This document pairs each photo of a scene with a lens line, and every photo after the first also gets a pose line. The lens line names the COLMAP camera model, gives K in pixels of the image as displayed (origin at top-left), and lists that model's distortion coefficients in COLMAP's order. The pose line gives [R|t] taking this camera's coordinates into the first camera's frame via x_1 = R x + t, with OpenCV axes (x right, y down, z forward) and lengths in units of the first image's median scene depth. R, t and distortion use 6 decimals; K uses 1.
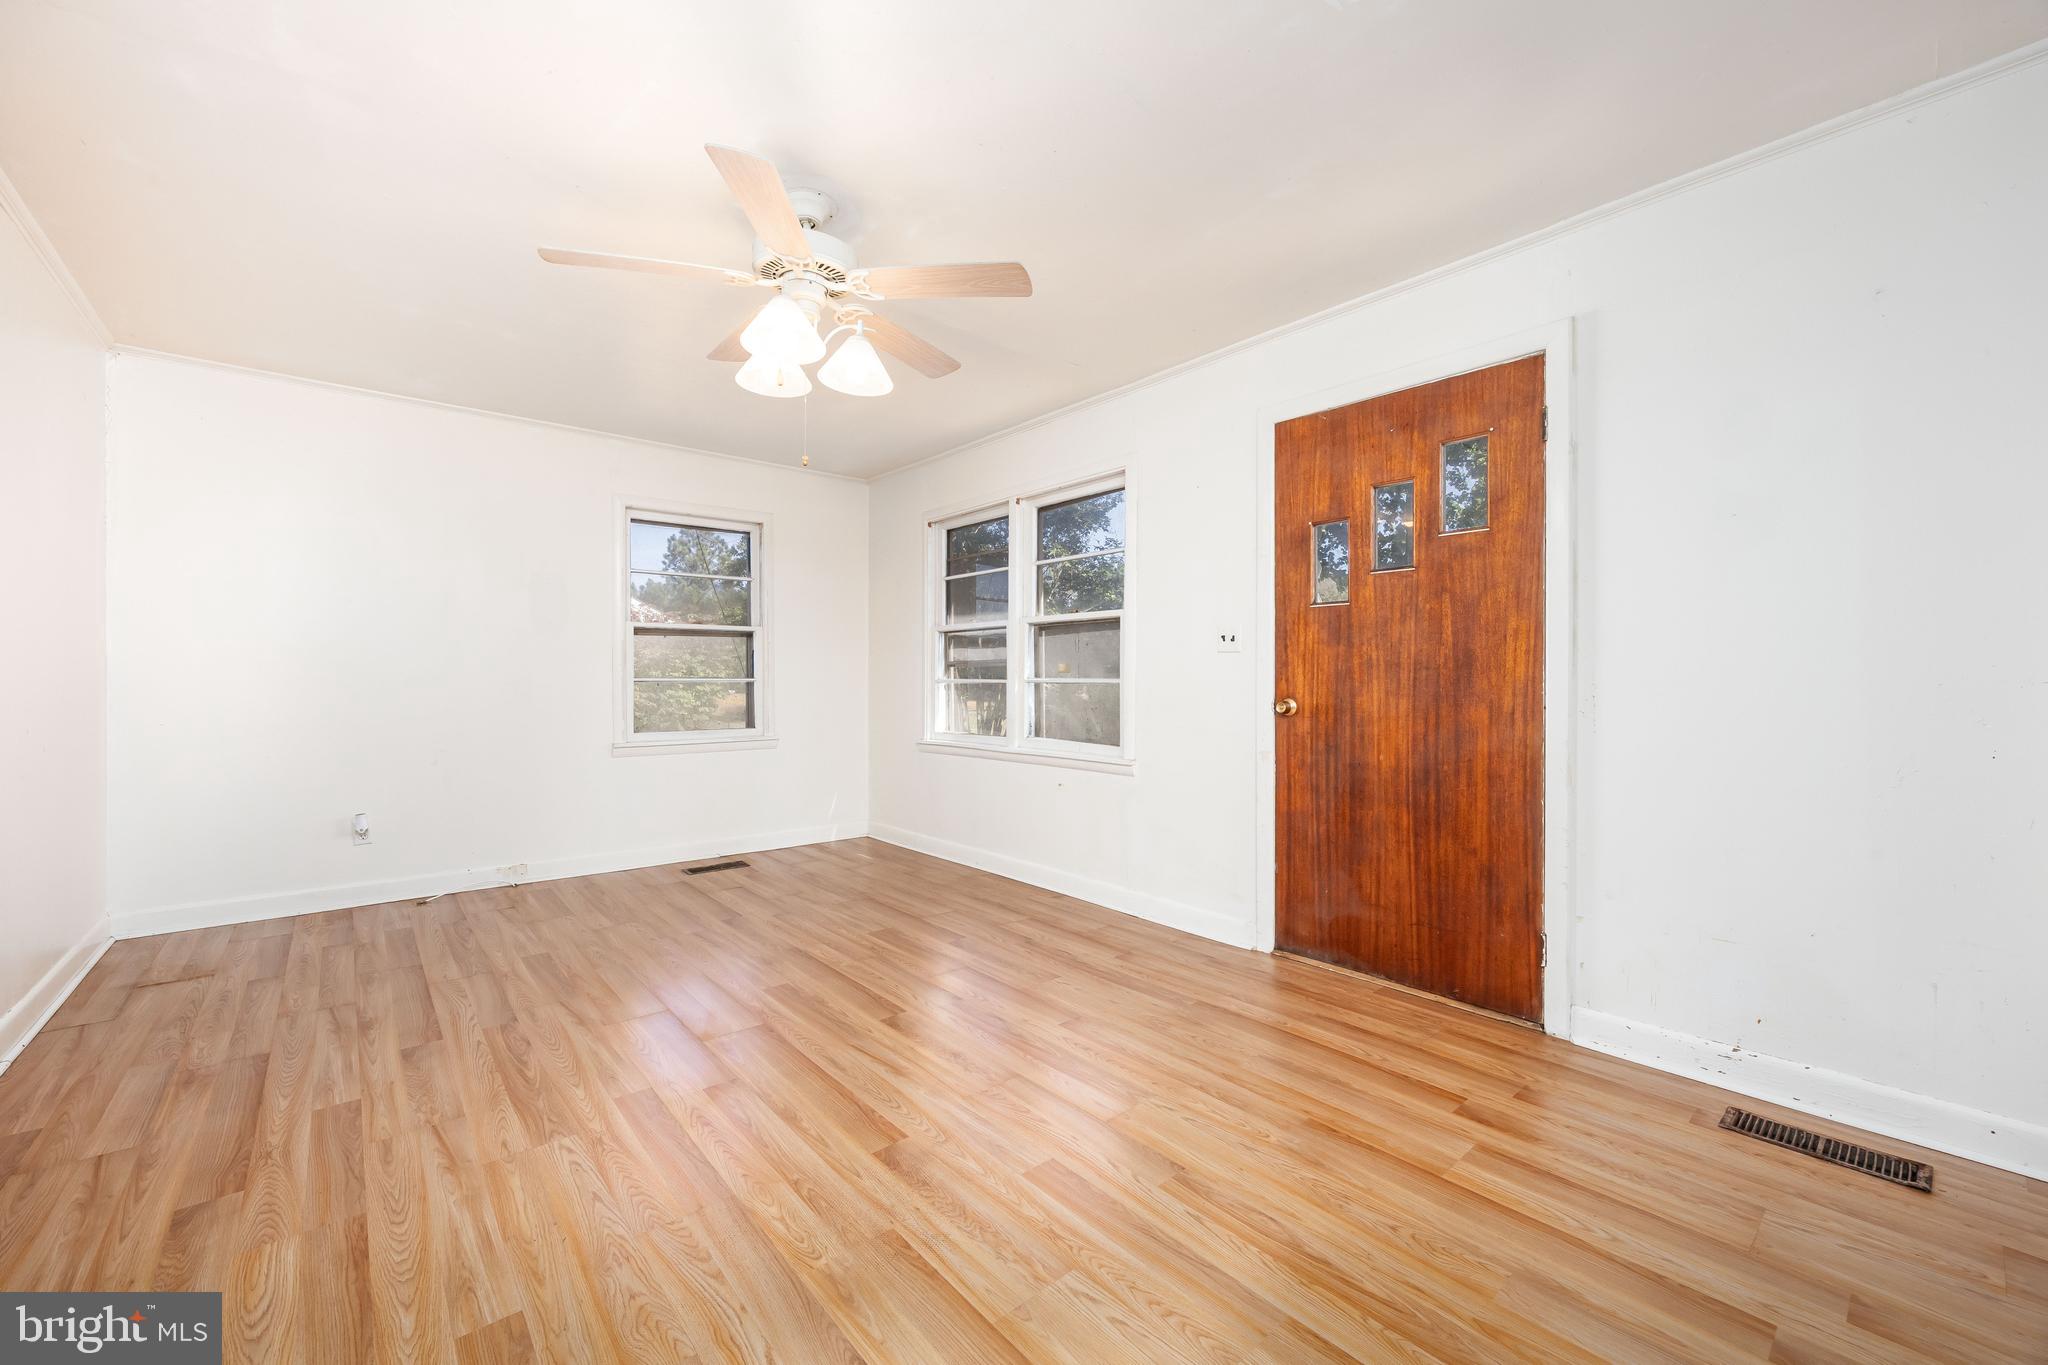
lens RADIAL K [[804.0, 0, 1021.6], [0, 804.0, 680.9], [0, 0, 1]] dist [-0.000777, -0.000034]
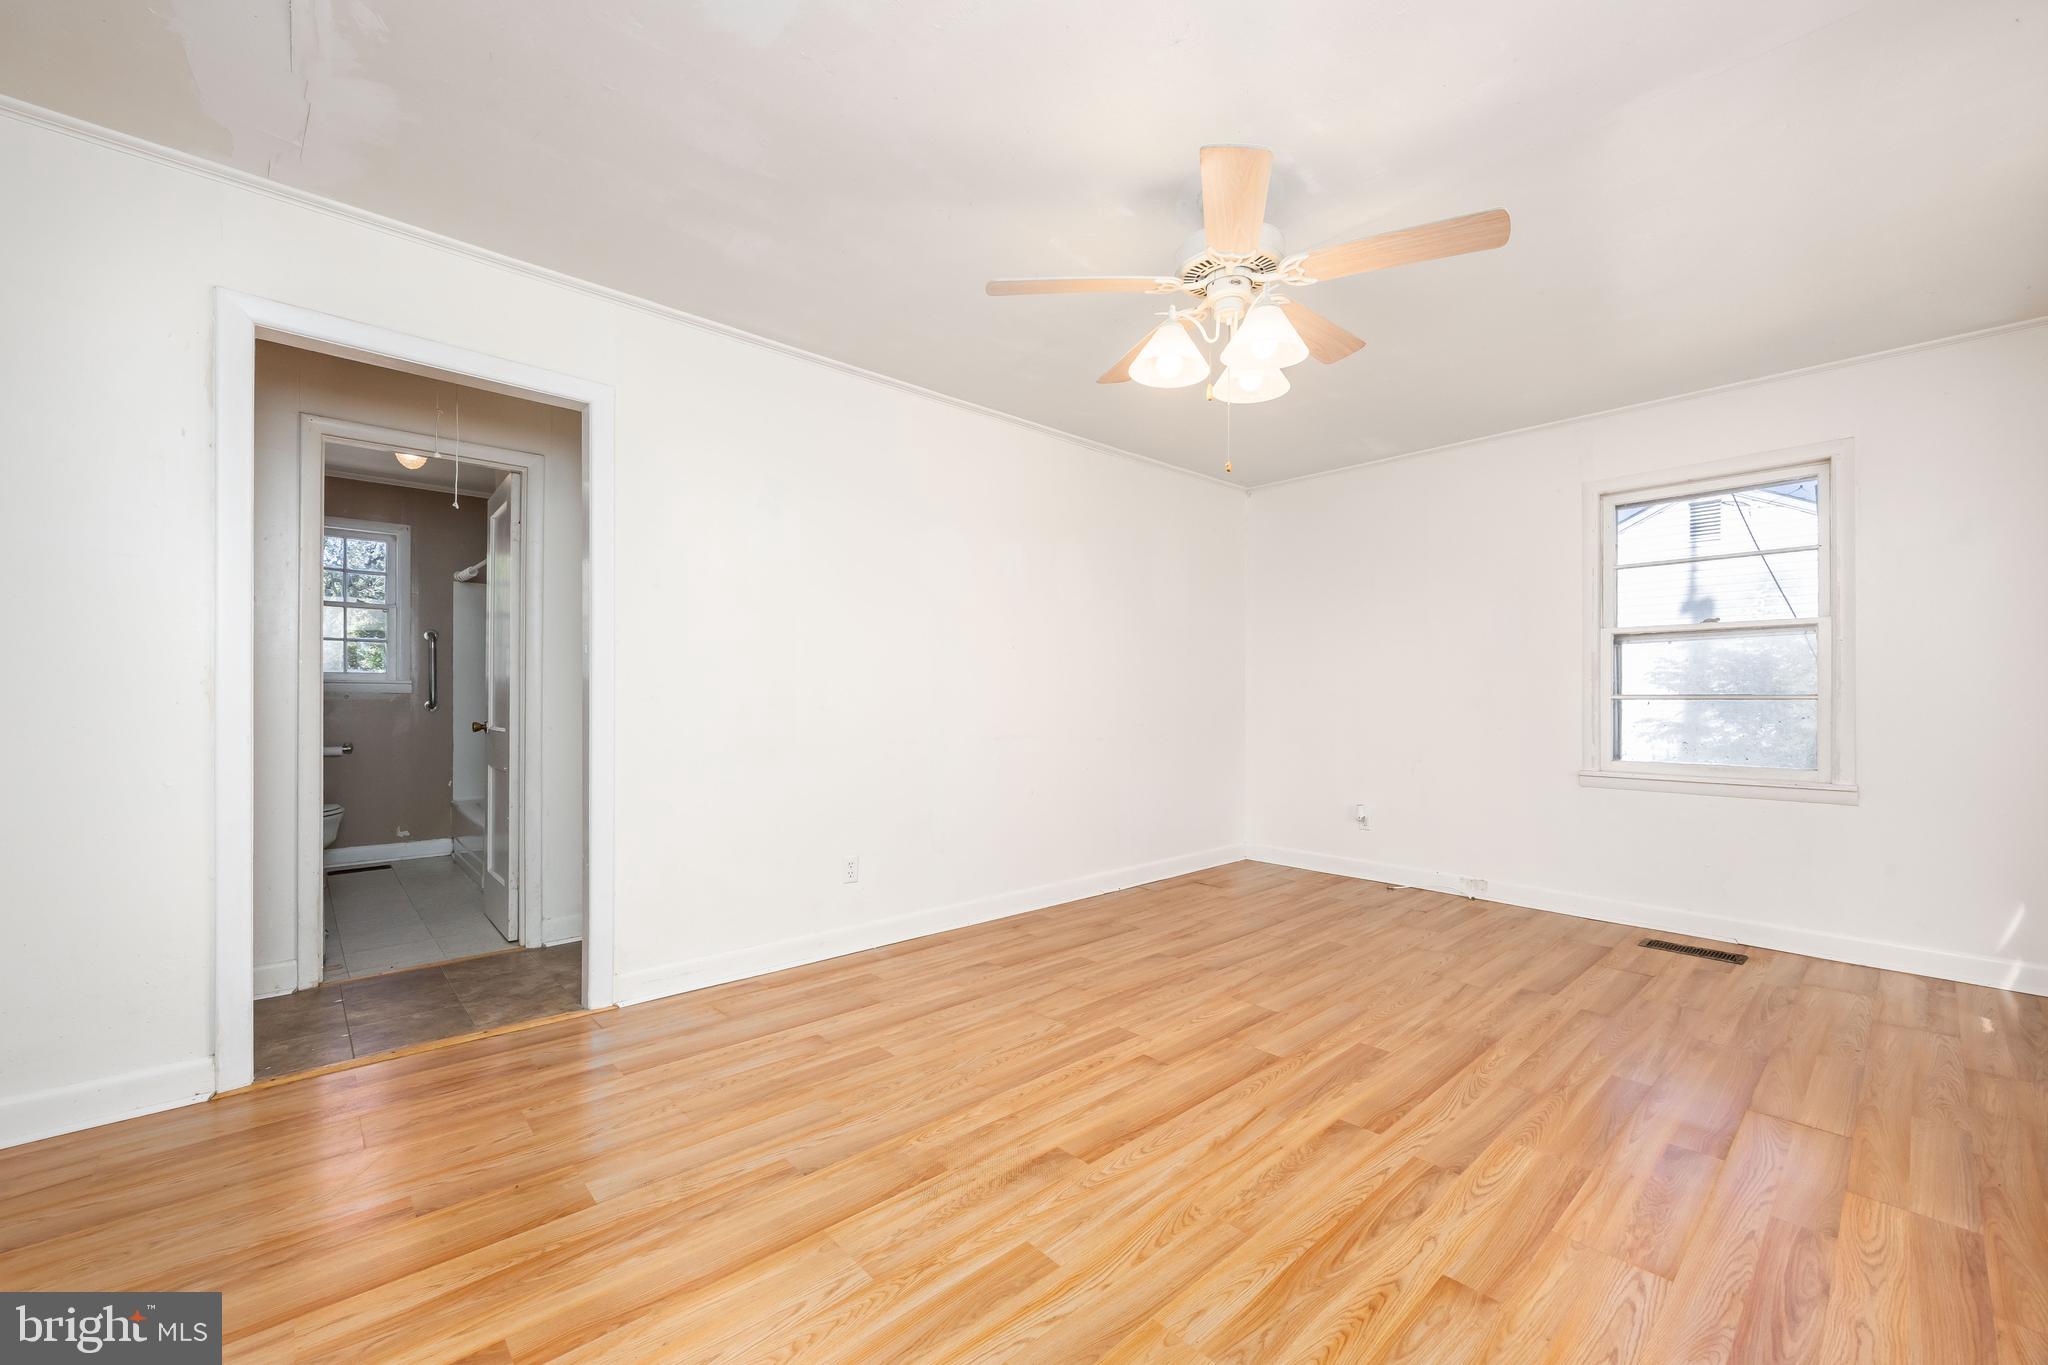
lens RADIAL K [[804.0, 0, 1022.6], [0, 804.0, 692.8], [0, 0, 1]] dist [-0.000777, -0.000034]
pose [[0.035531, -0.006541, -0.999347, 0.629543], [-0.001792, 0.999977, -0.006609, 0.002694], [0.999367, 0.002026, 0.035518, 0.669553]]
